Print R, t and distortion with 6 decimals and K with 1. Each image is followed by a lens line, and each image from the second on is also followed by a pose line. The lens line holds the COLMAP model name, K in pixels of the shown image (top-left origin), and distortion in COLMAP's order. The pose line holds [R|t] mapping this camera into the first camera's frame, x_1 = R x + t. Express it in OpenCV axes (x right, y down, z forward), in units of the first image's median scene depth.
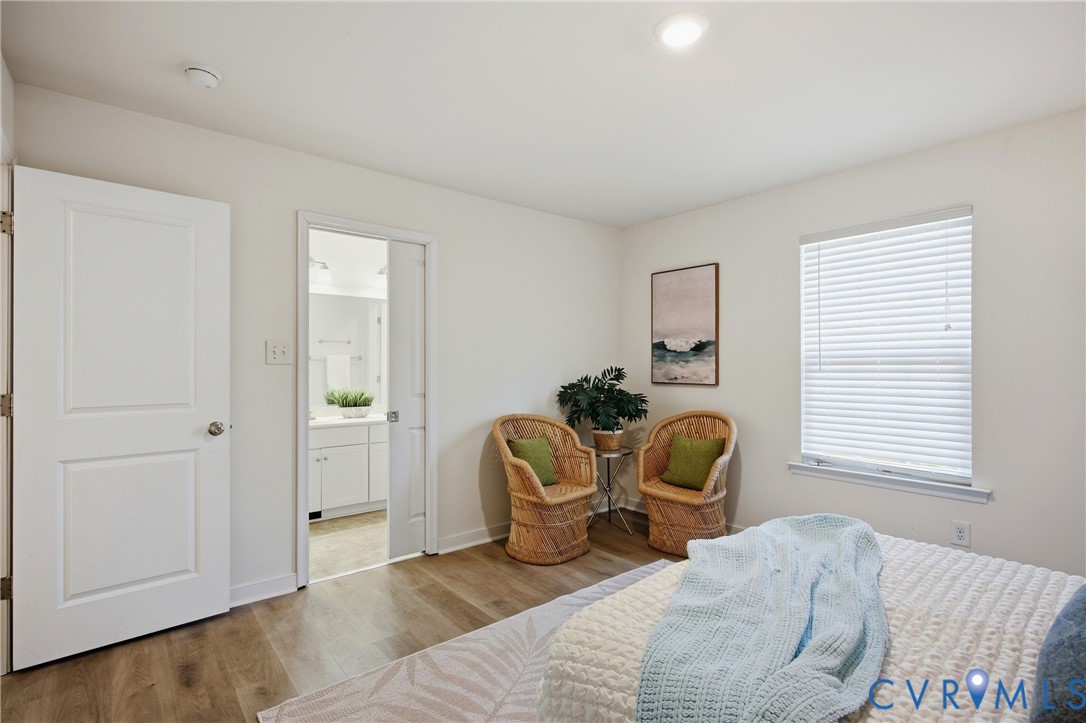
lens RADIAL K [[523.1, 0, 541.5], [0, 523.1, 357.0], [0, 0, 1]] dist [0.001614, 0.000289]
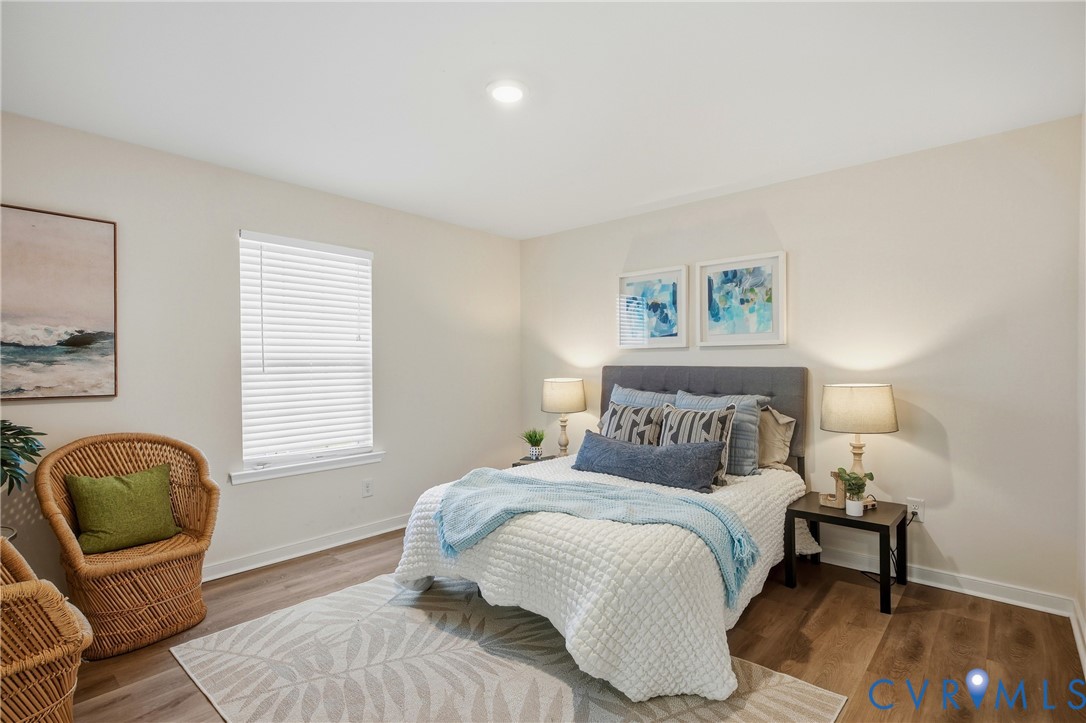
lens RADIAL K [[523.1, 0, 541.7], [0, 523.1, 369.2], [0, 0, 1]] dist [0.001614, 0.000289]
pose [[-0.154352, -0.000893, 0.988015, -0.448850], [-0.006678, 0.999978, -0.000139, 0.013950], [-0.987993, -0.006620, -0.154355, 0.535435]]
